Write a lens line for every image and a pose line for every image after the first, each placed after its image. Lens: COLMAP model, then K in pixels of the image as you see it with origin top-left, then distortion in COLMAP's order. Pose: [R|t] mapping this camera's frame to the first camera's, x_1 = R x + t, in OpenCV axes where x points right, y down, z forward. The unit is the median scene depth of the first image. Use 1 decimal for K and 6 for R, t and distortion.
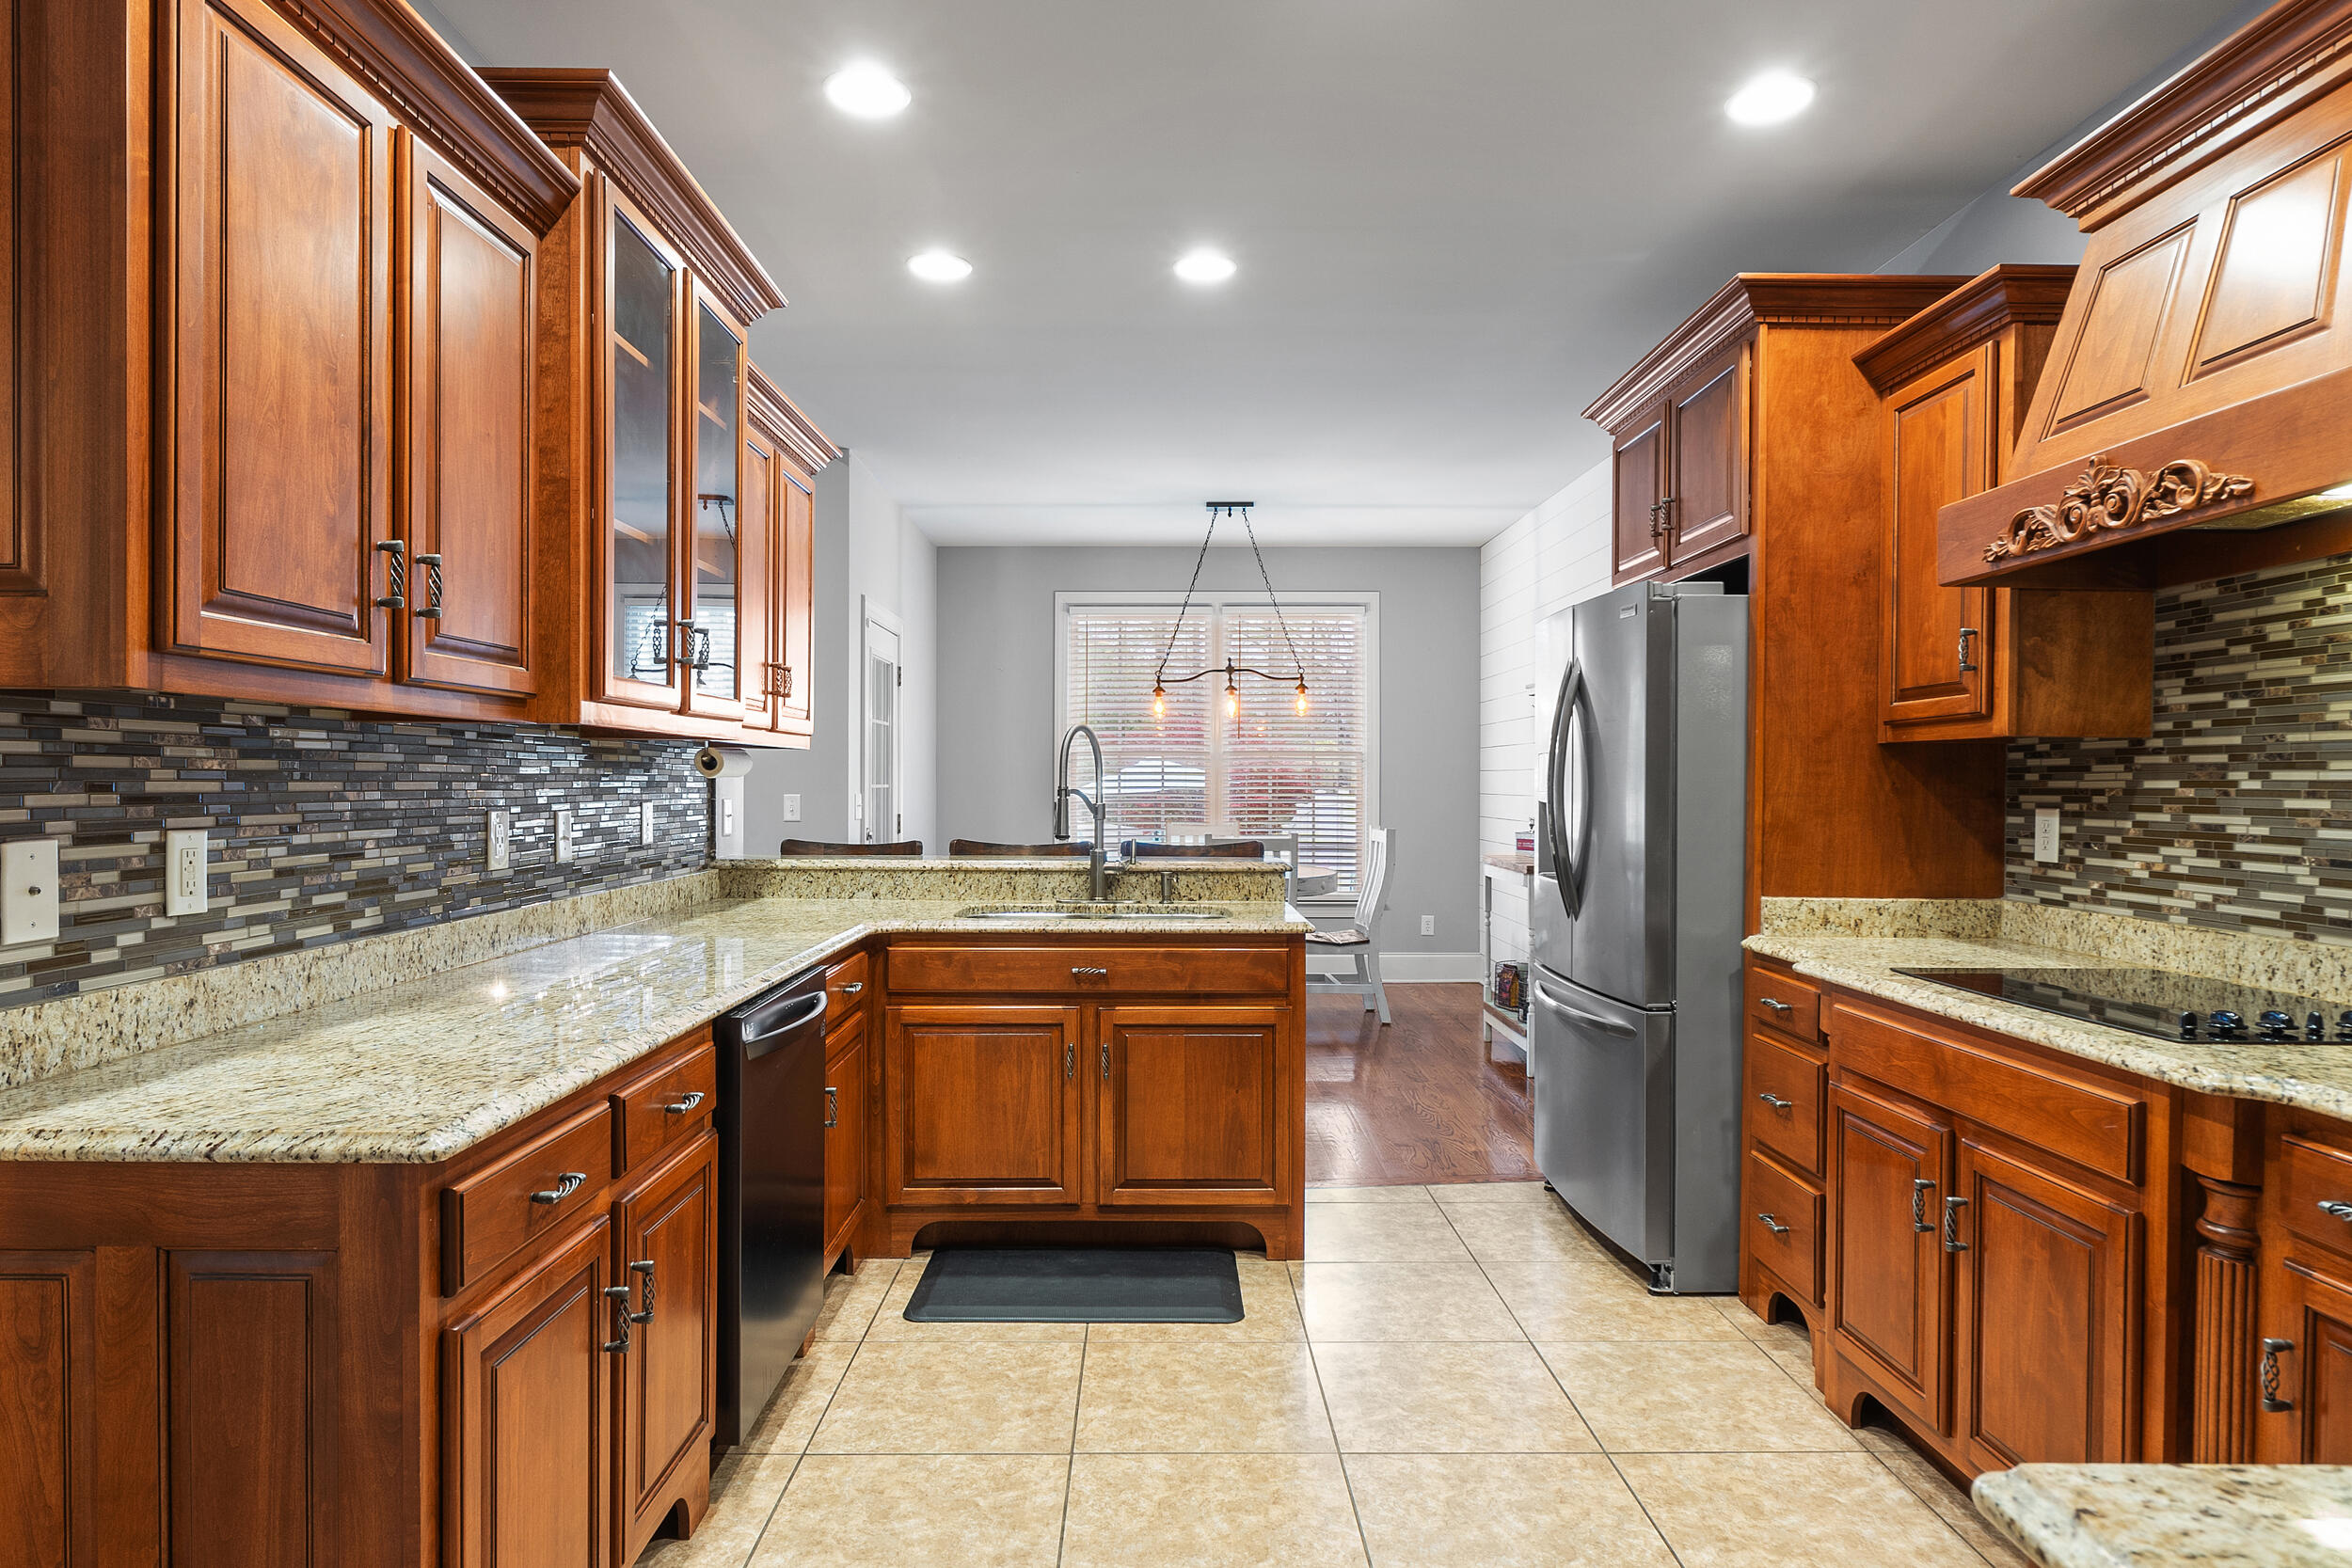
lens RADIAL K [[1364.4, 0, 1171.5], [0, 1364.4, 776.3], [0, 0, 1]] dist [-0.000641, -0.003902]
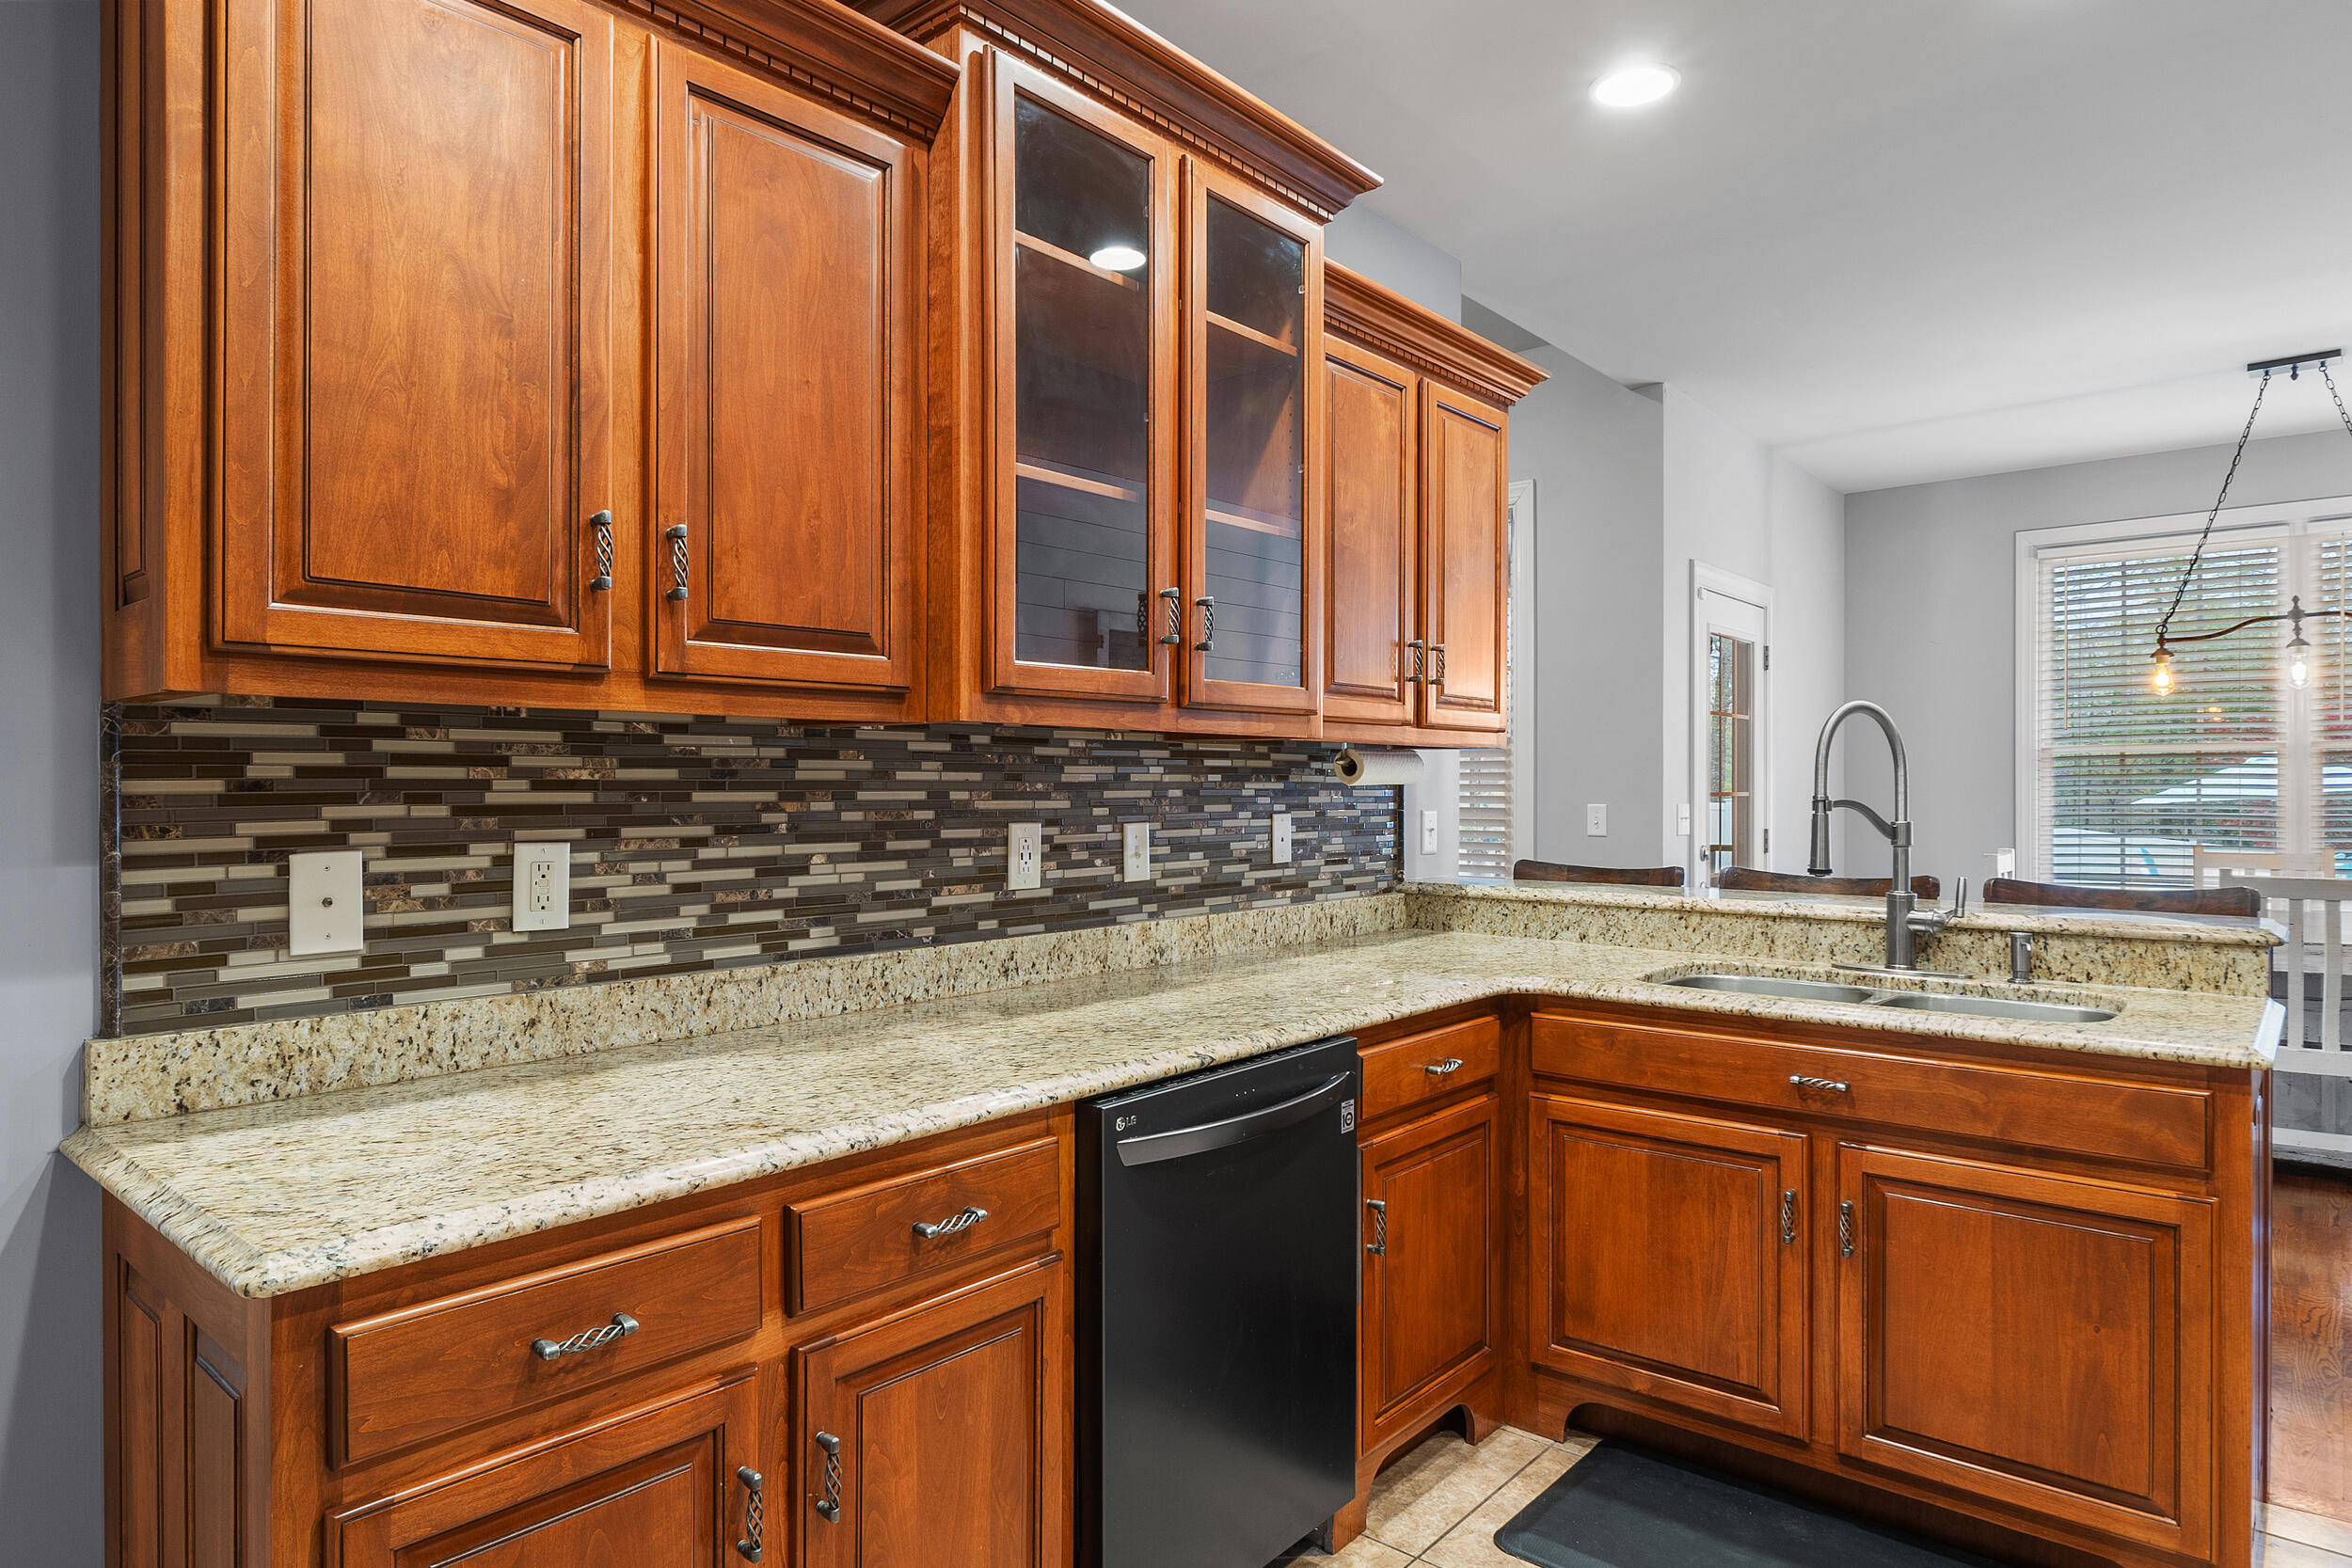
lens RADIAL K [[1364.4, 0, 1171.5], [0, 1364.4, 776.3], [0, 0, 1]] dist [-0.000641, -0.003902]
pose [[0.747294, -0.008383, -0.664441, 0.208169], [0.005092, 0.999963, -0.006890, 0.001125], [0.664474, 0.001765, 0.747309, 0.468500]]
